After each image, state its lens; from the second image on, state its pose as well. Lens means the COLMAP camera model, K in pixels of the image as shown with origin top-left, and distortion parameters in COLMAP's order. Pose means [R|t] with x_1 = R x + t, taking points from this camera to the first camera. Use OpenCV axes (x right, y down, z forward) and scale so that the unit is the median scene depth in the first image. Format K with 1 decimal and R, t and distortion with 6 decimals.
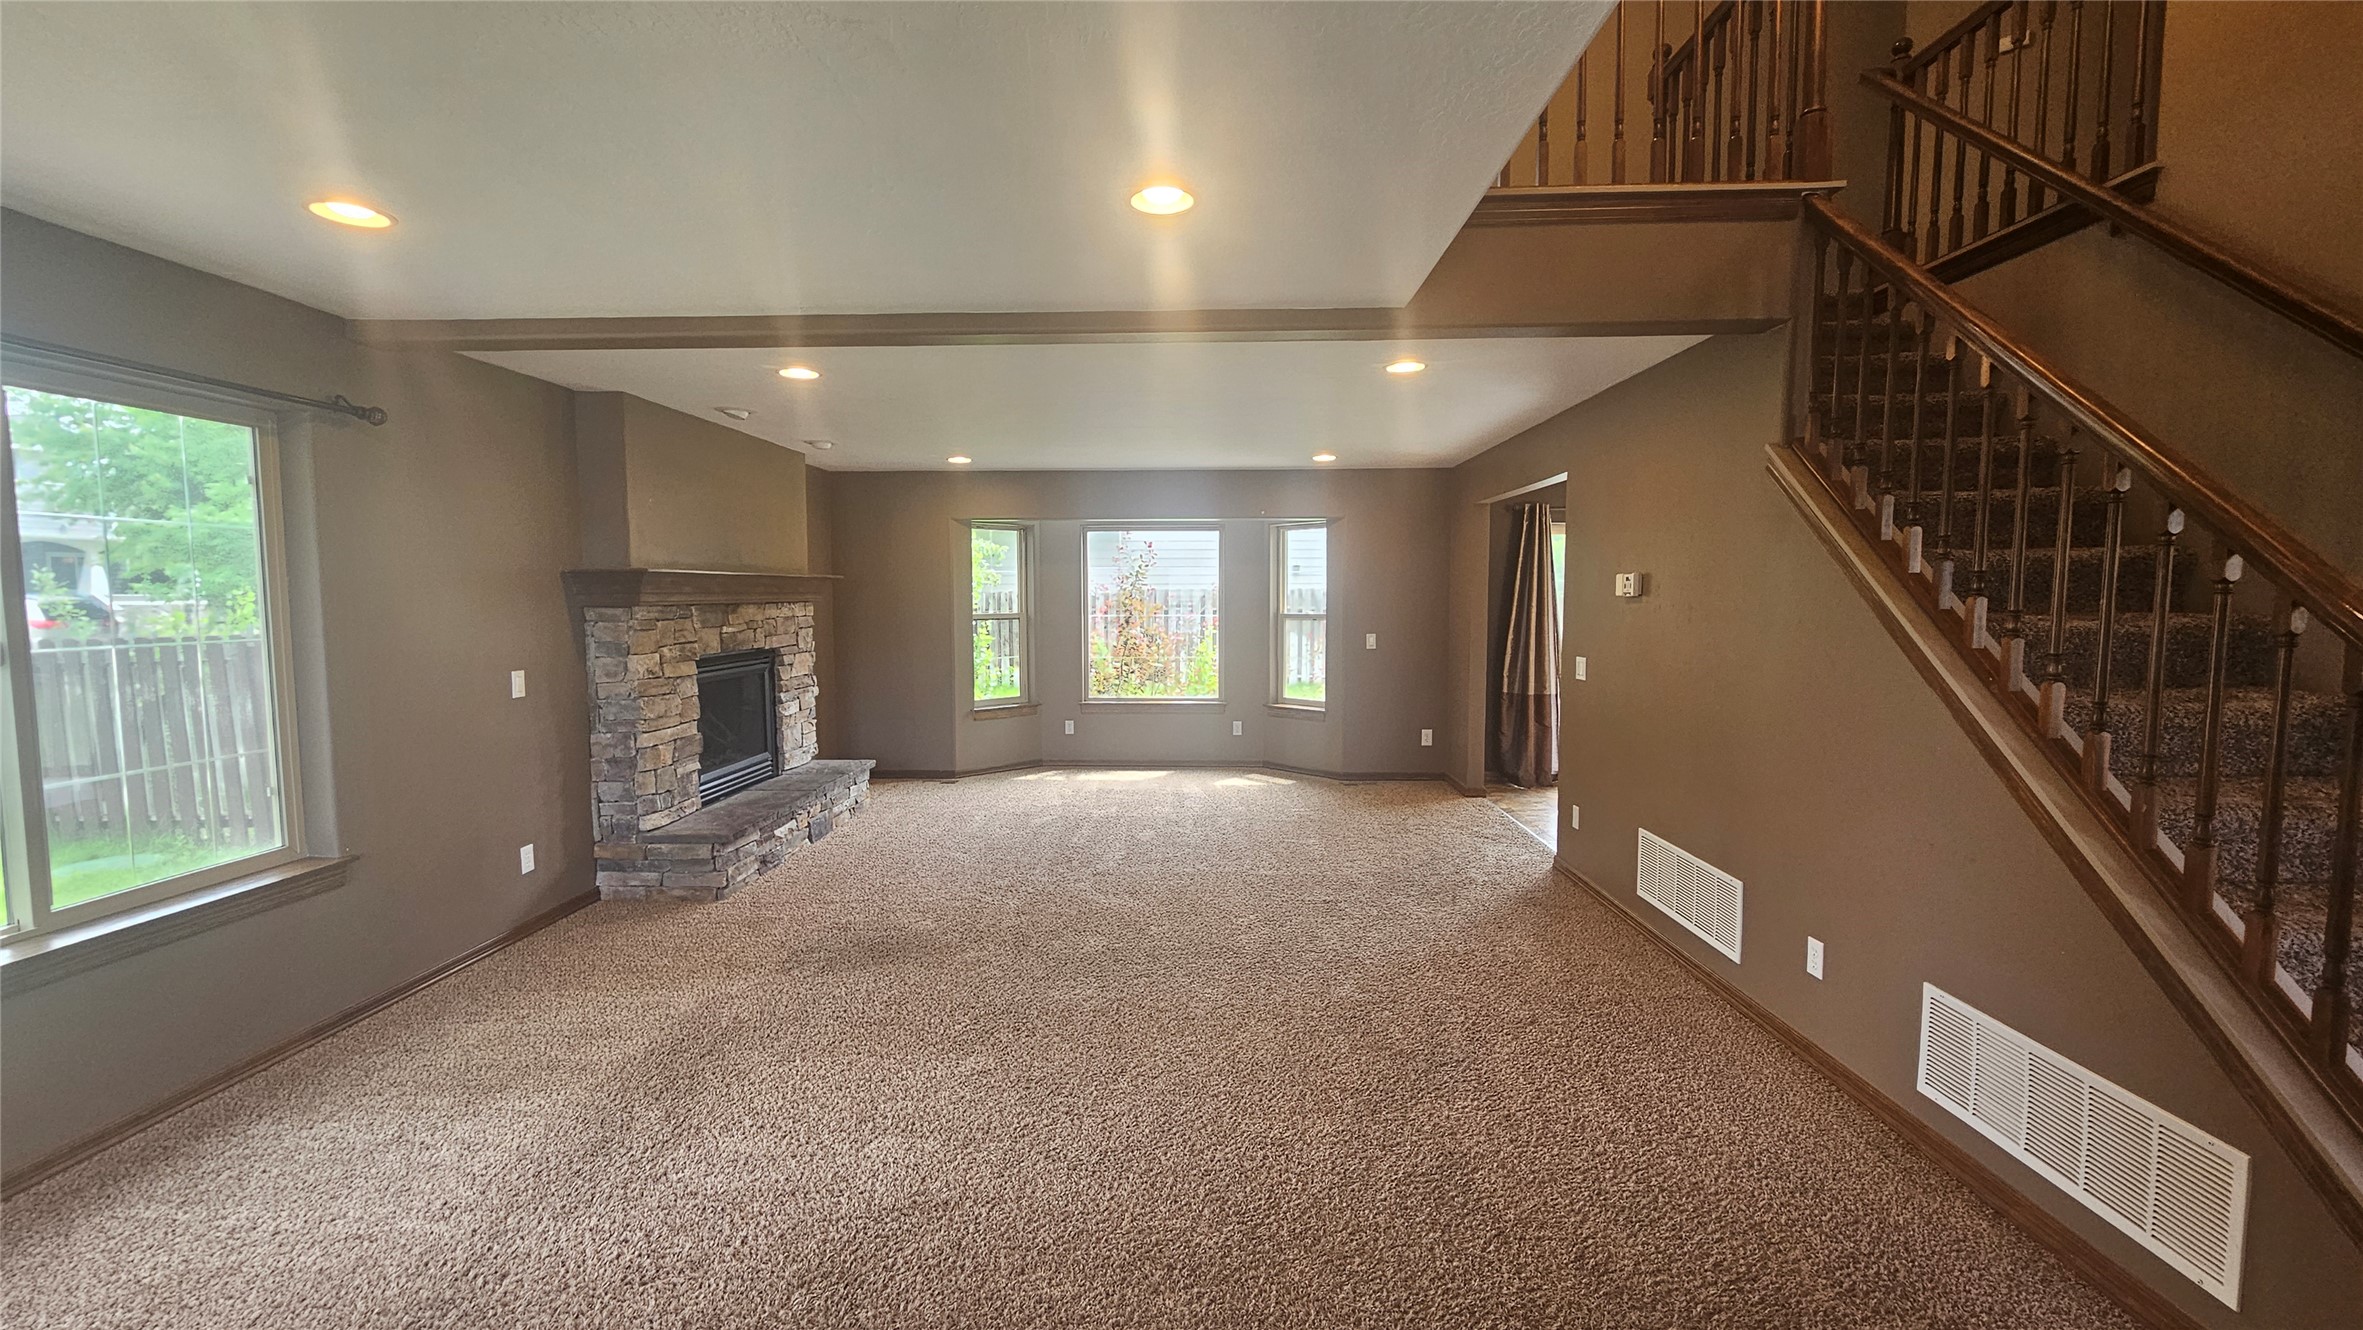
lens RADIAL K [[974.7, 0, 1166.5], [0, 974.7, 670.1], [0, 0, 1]] dist [-0.000130, -0.000933]
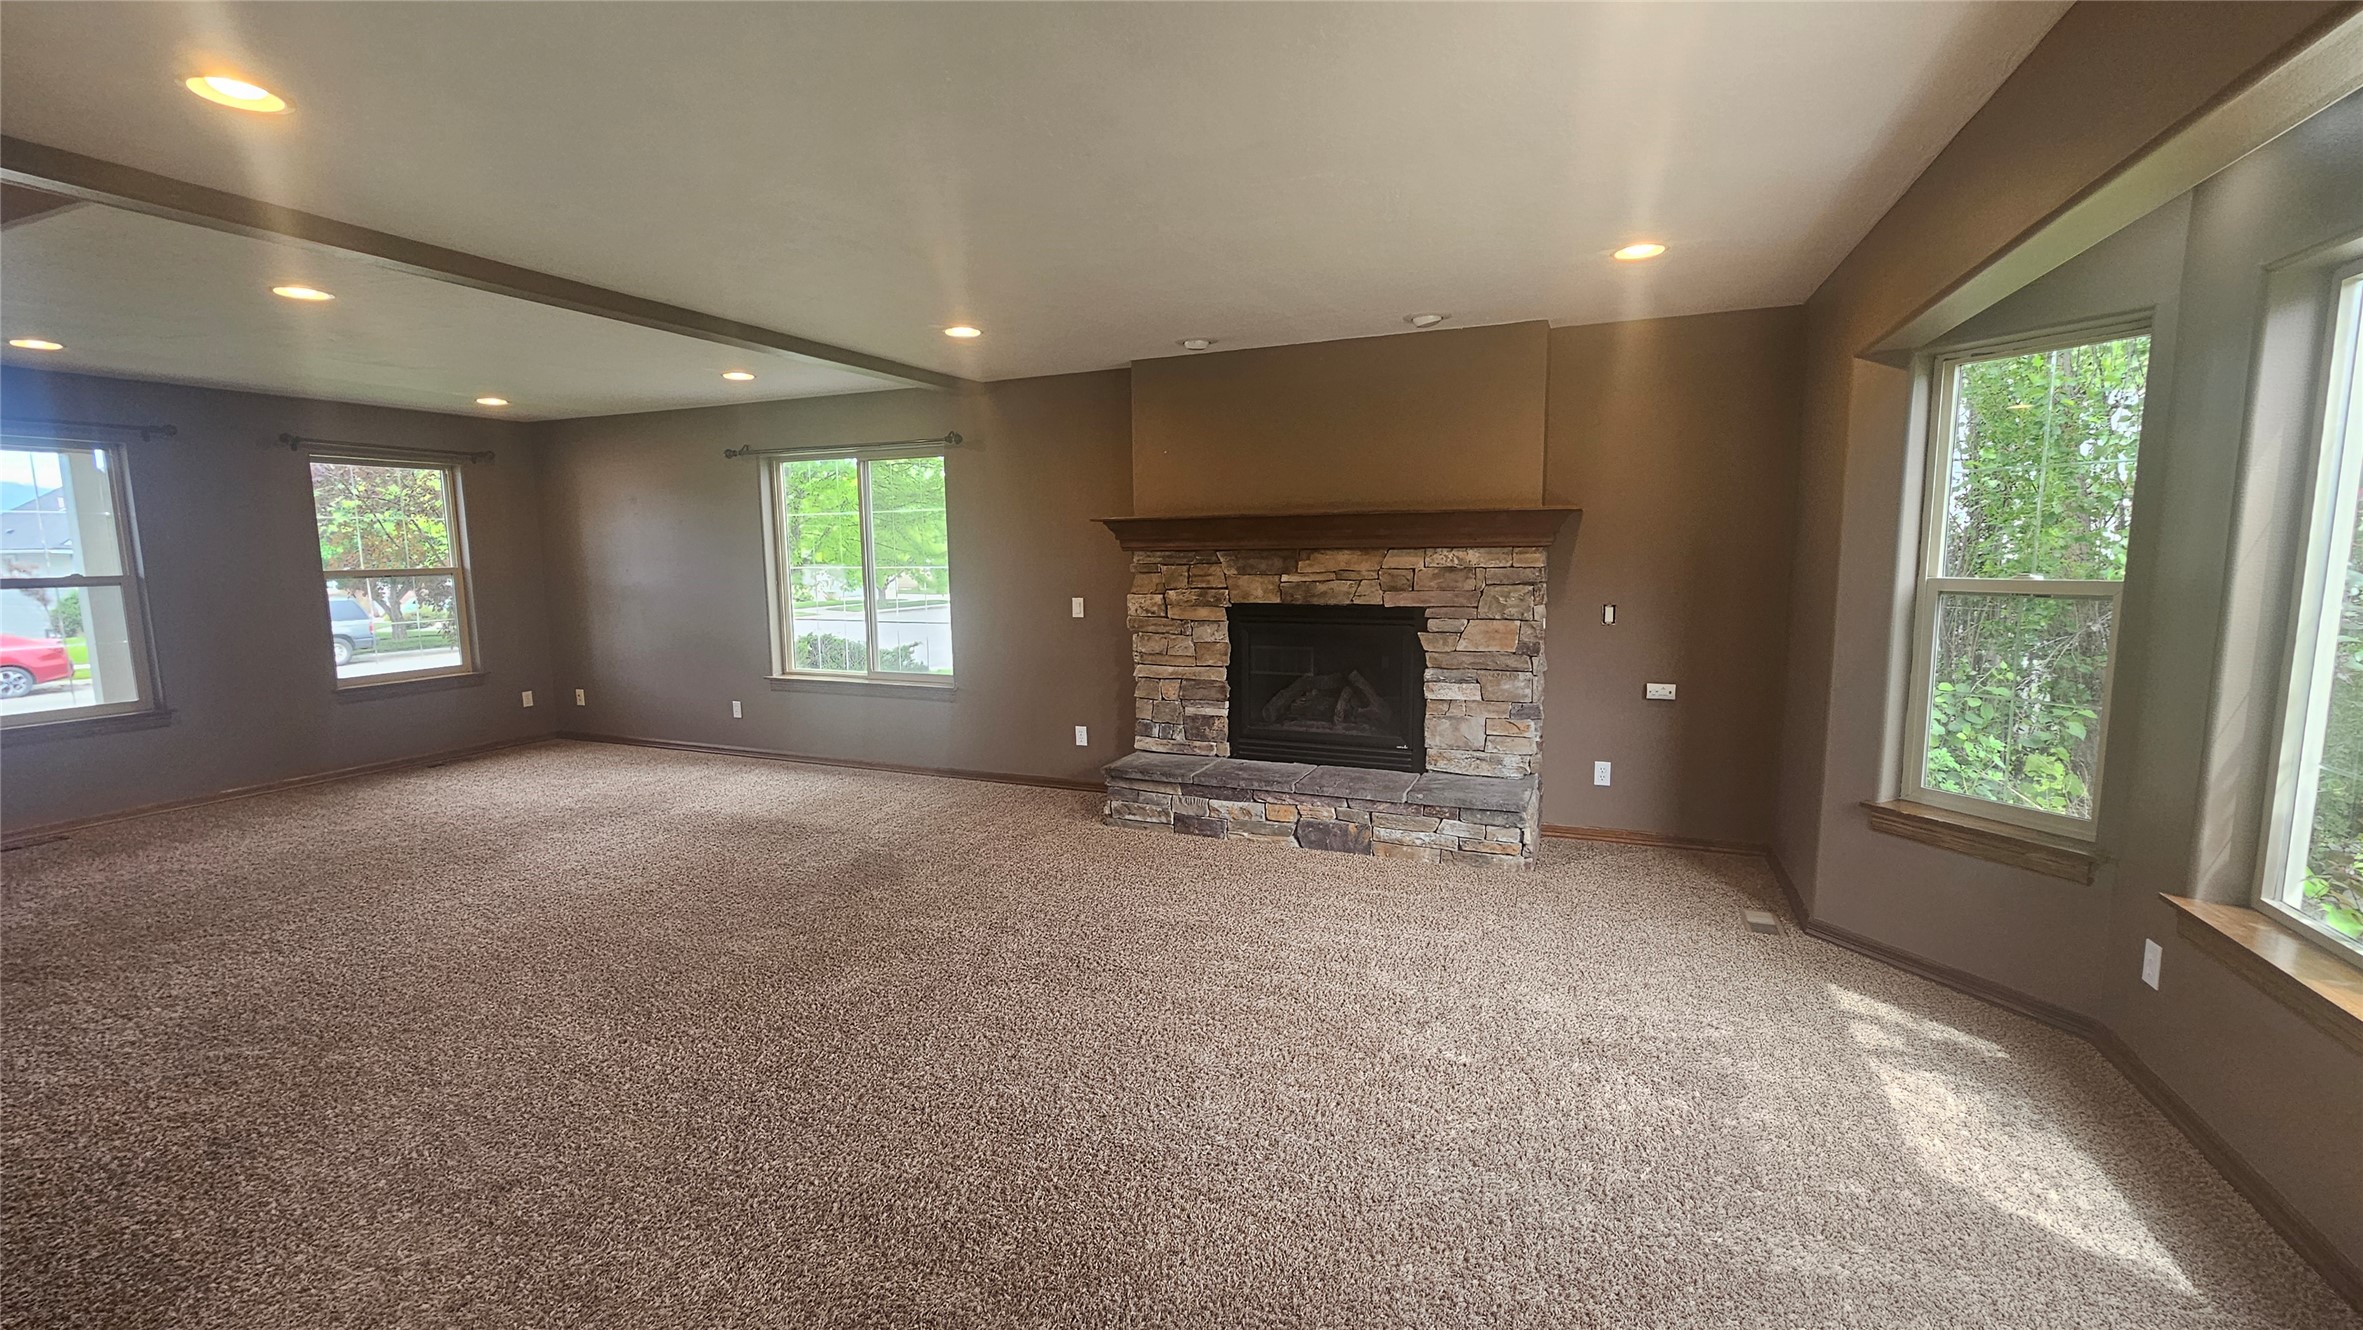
lens RADIAL K [[974.7, 0, 1184.4], [0, 974.7, 668.8], [0, 0, 1]] dist [-0.000130, -0.000933]
pose [[-0.356340, 0.126923, -0.925695, 0.437503], [-0.058942, 0.985704, 0.157840, -0.098774], [0.932495, 0.110807, -0.343765, 1.273000]]
